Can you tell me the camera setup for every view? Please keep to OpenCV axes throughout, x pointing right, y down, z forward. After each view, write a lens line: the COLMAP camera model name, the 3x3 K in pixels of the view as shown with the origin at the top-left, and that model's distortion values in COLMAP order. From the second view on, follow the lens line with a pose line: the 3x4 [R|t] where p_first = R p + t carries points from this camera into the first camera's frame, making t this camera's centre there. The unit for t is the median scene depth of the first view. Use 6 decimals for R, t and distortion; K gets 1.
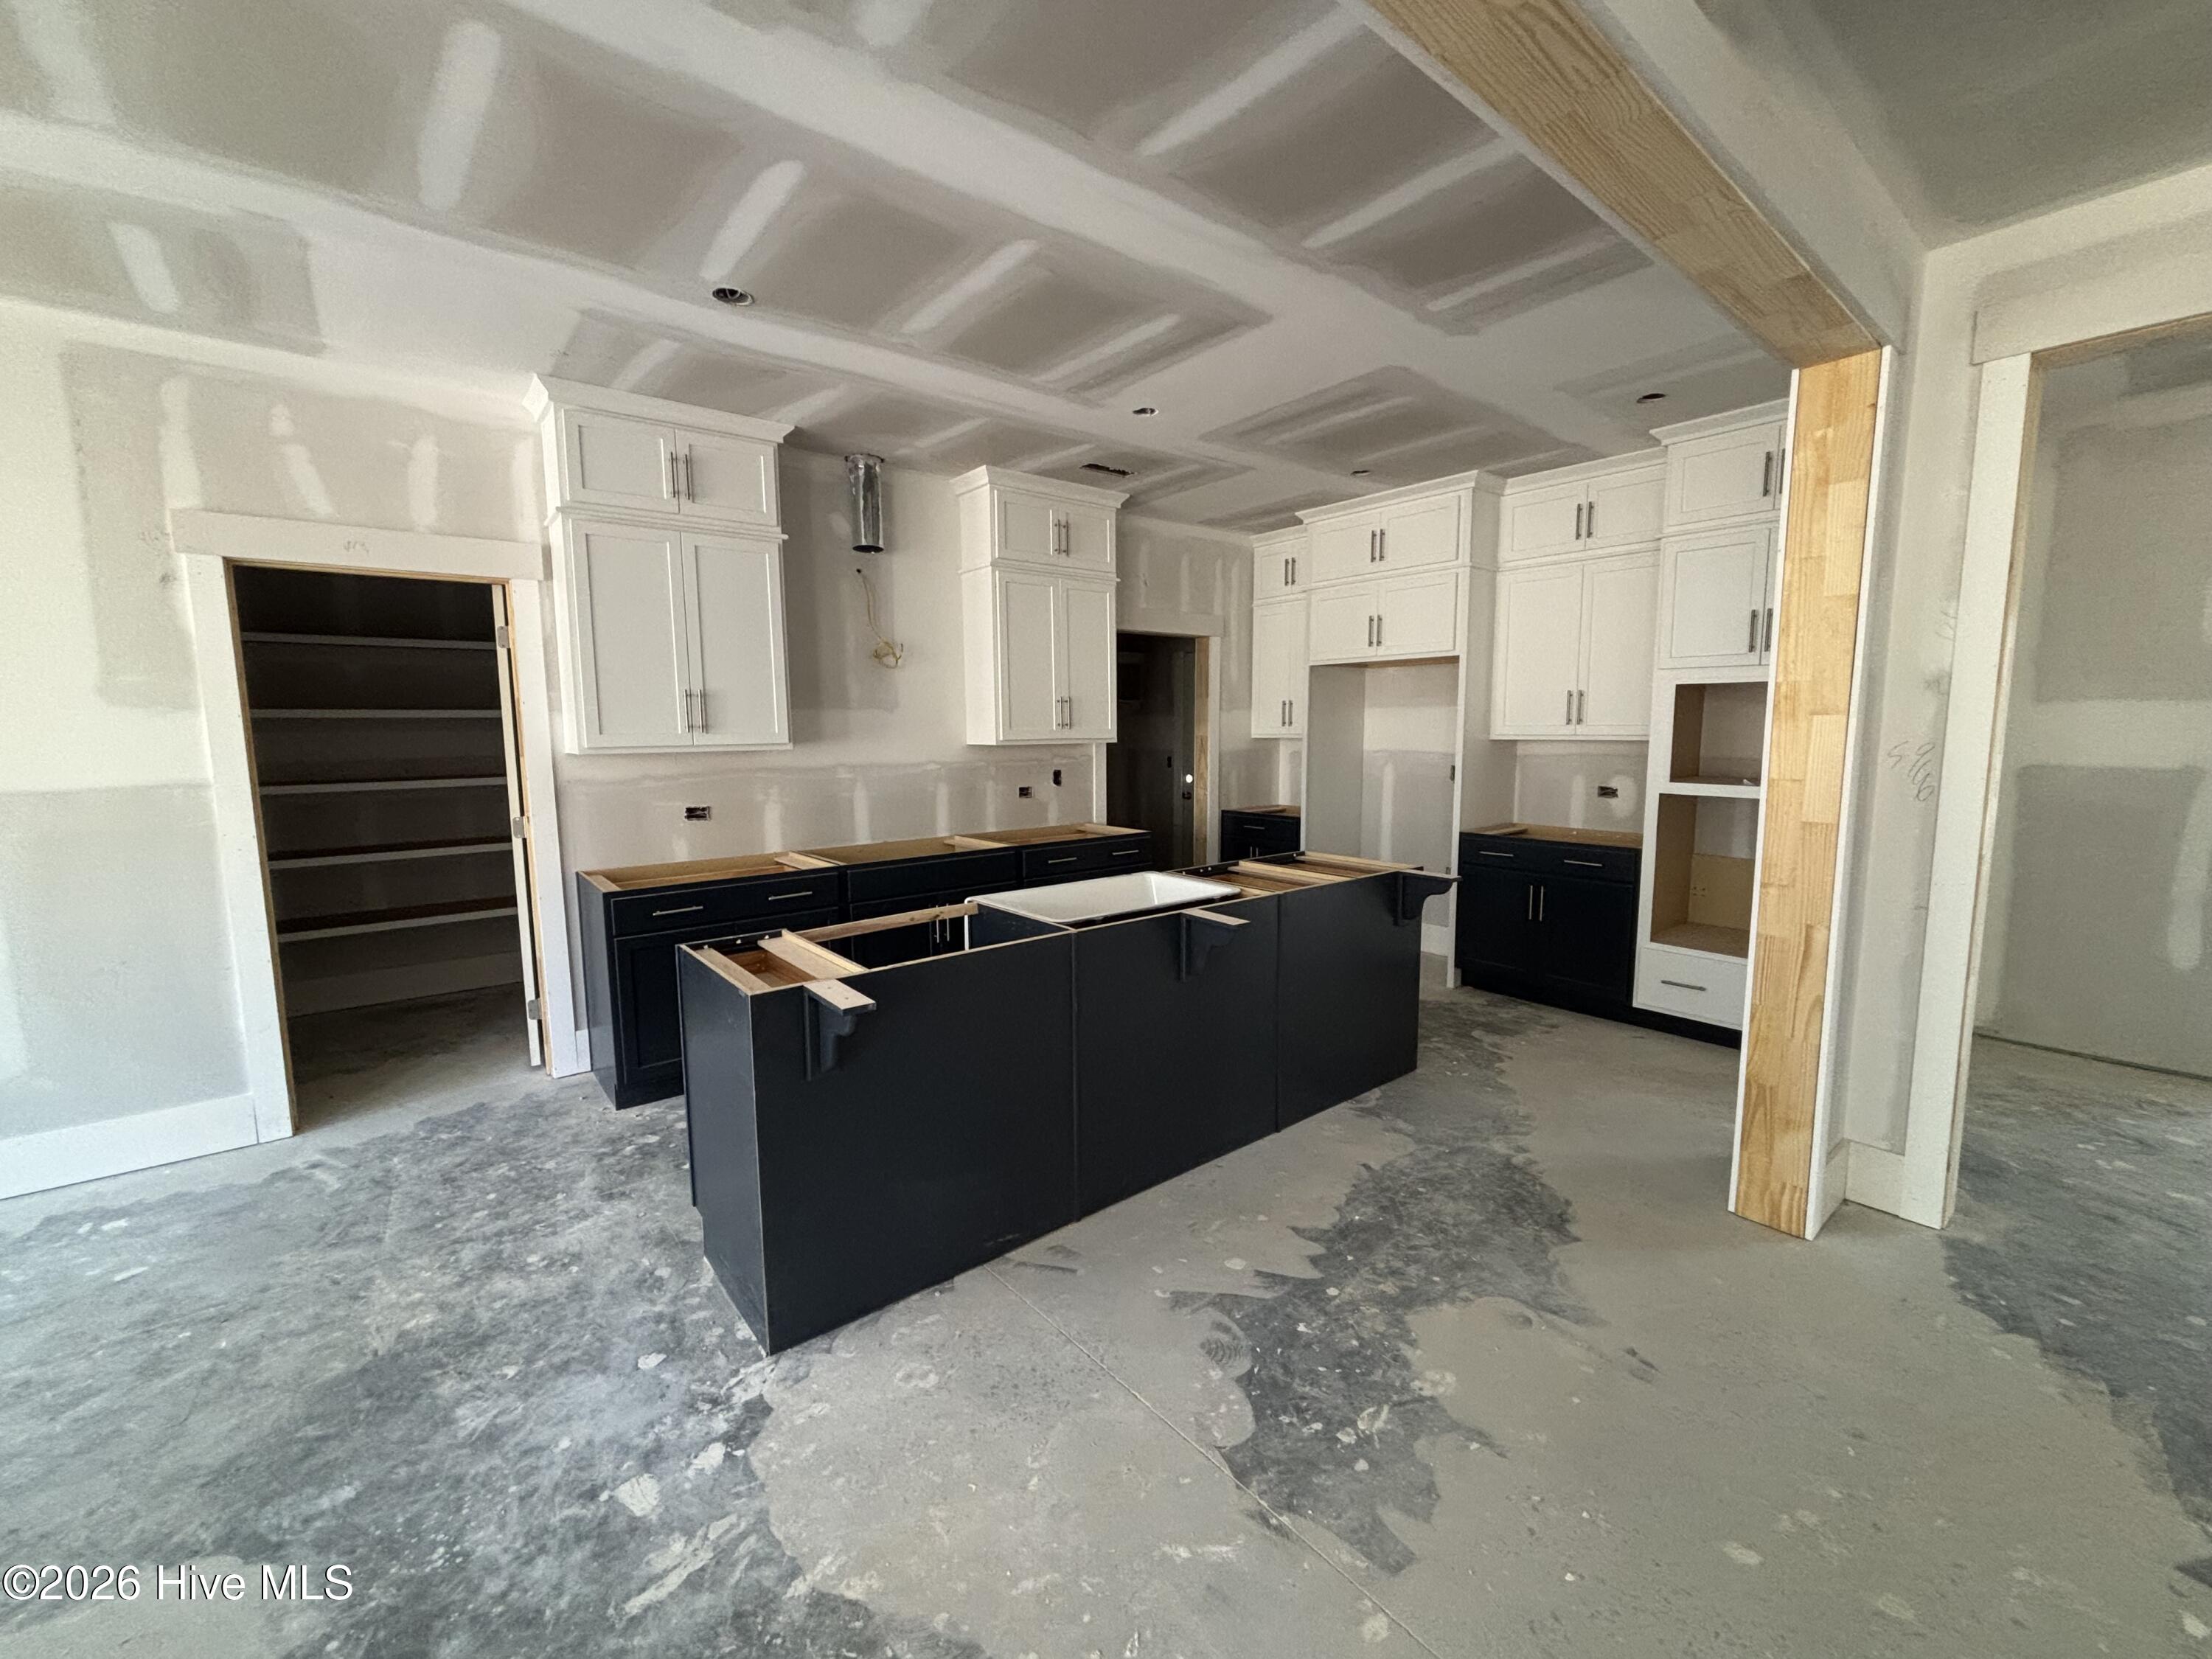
lens RADIAL K [[894.0, 0, 1098.3], [0, 894.0, 826.6], [0, 0, 1]] dist [0.001911, 0.000025]
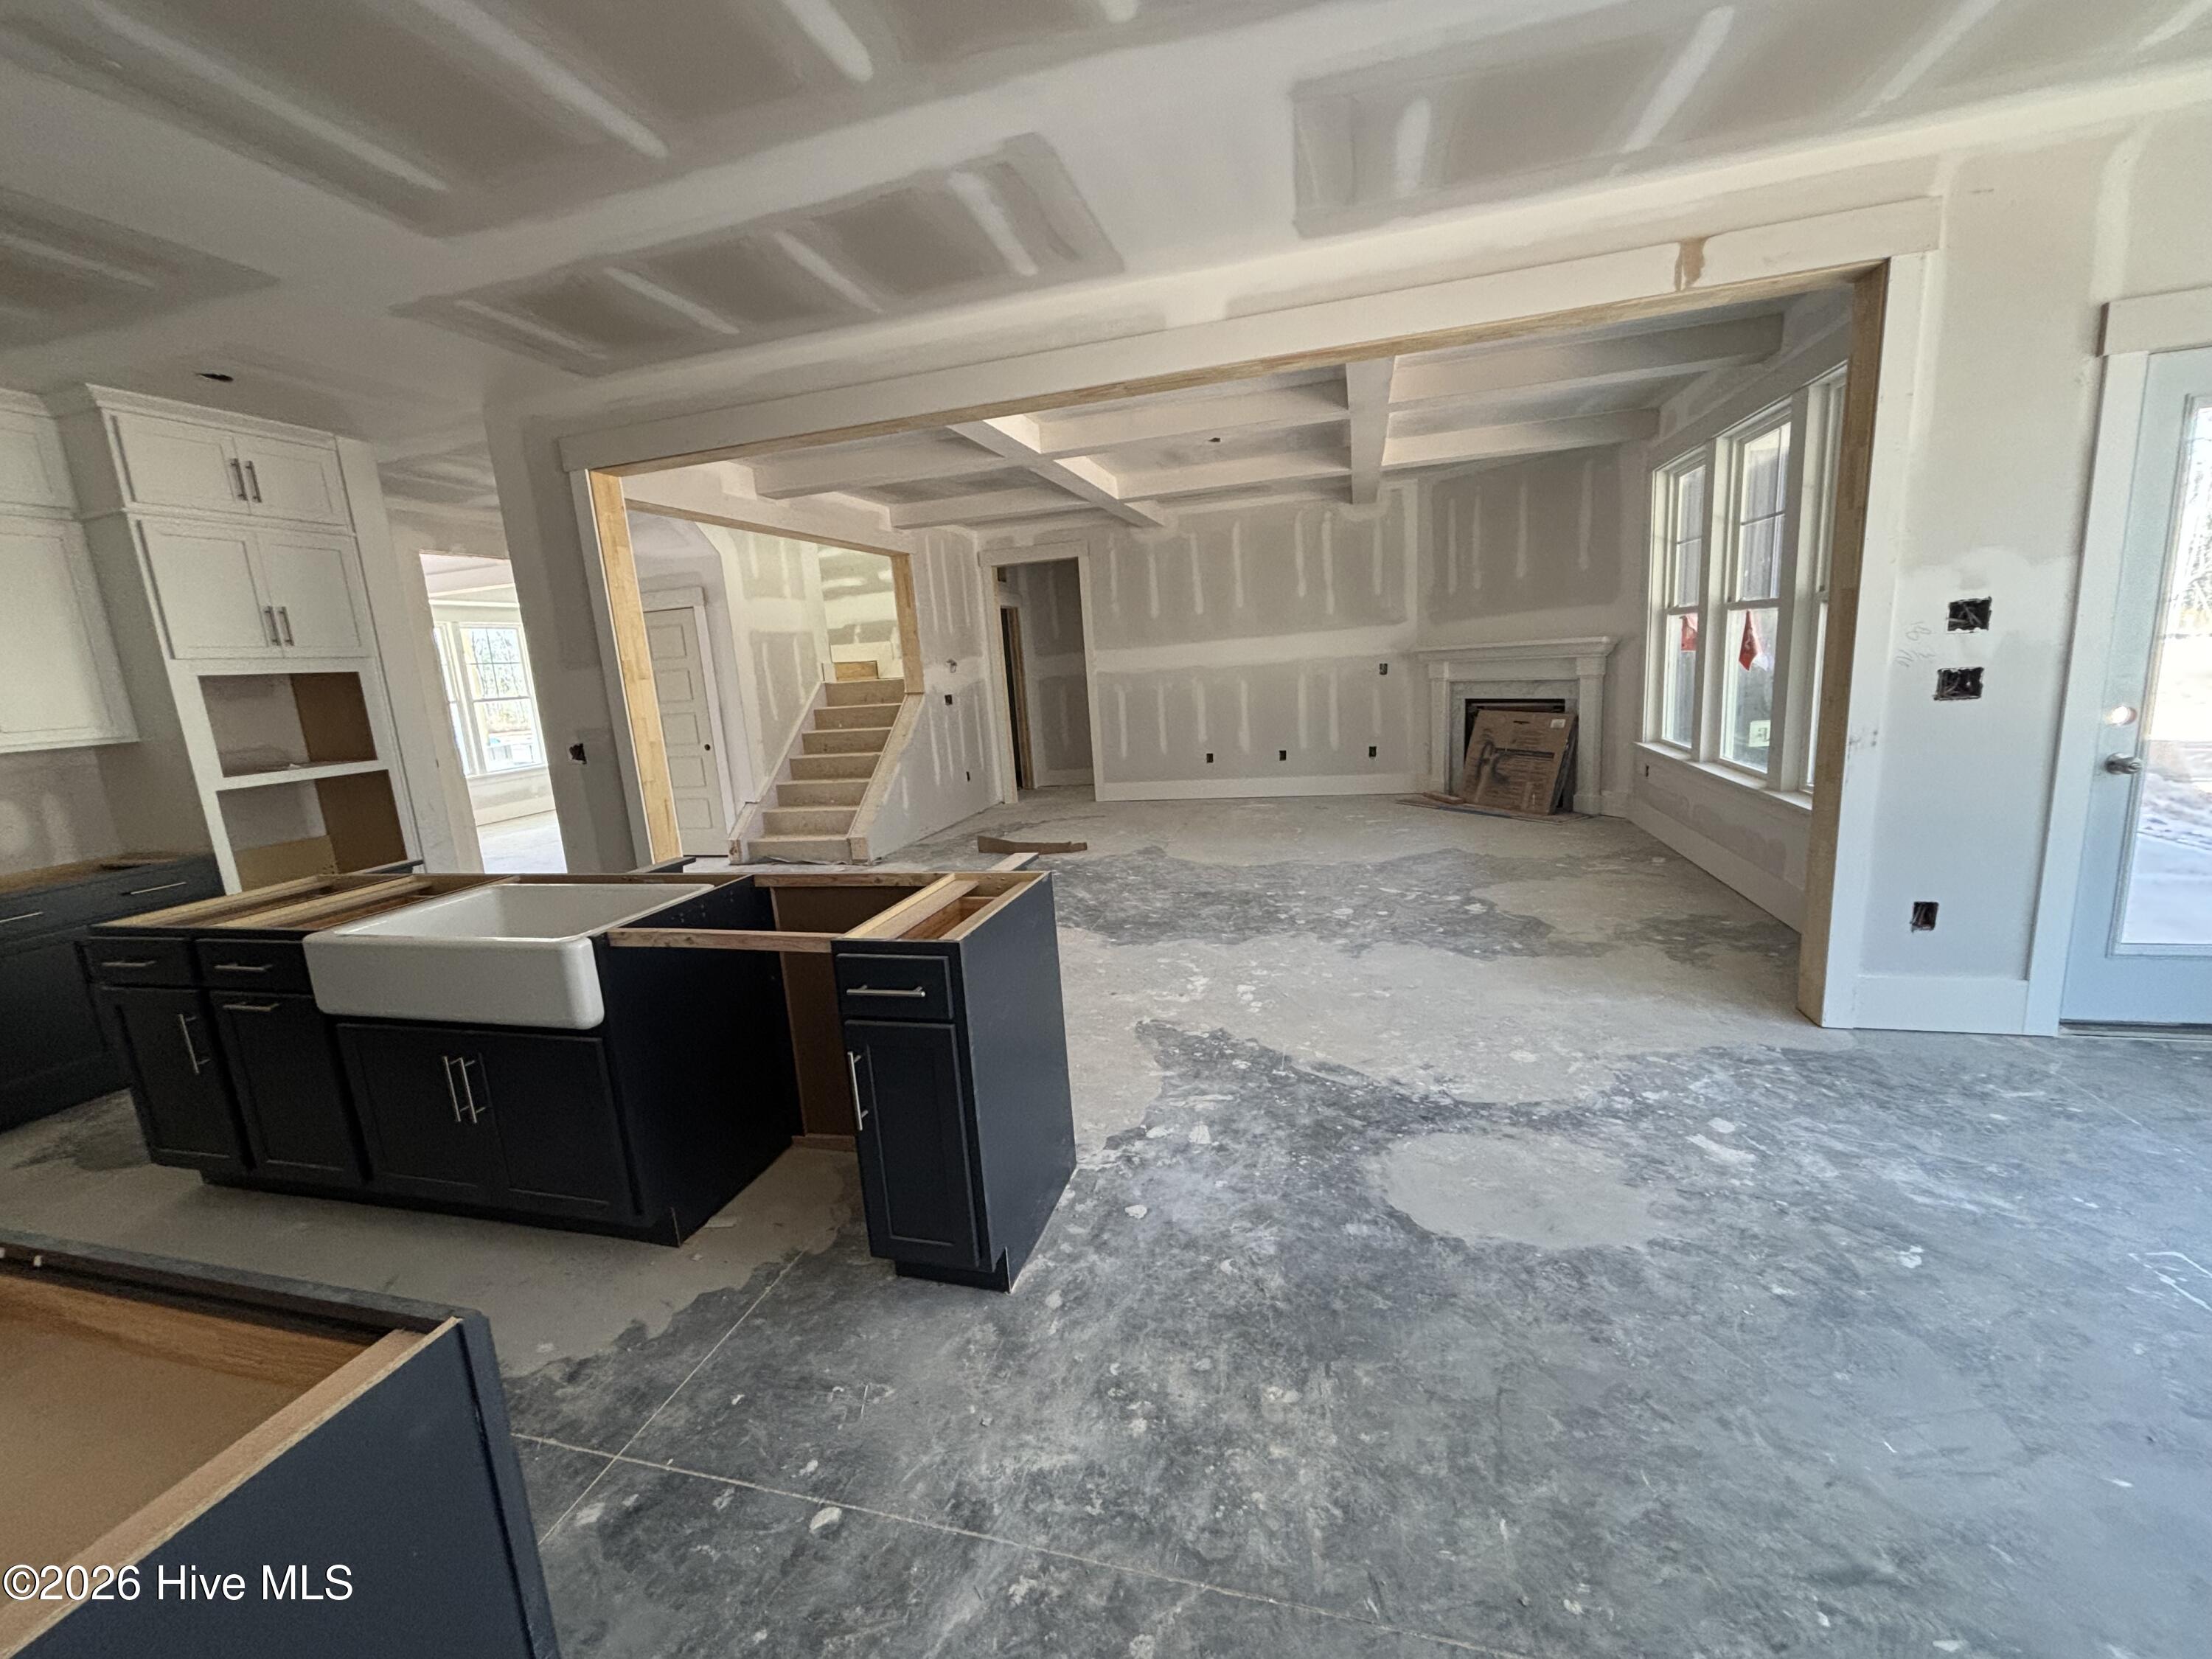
lens RADIAL K [[894.0, 0, 1100.1], [0, 894.0, 827.8], [0, 0, 1]] dist [0.001911, 0.000025]
pose [[-0.579935, -0.102795, 0.808151, -1.340745], [0.166648, 0.956061, 0.241196, -0.142159], [-0.797436, 0.274555, -0.537323, 1.518203]]
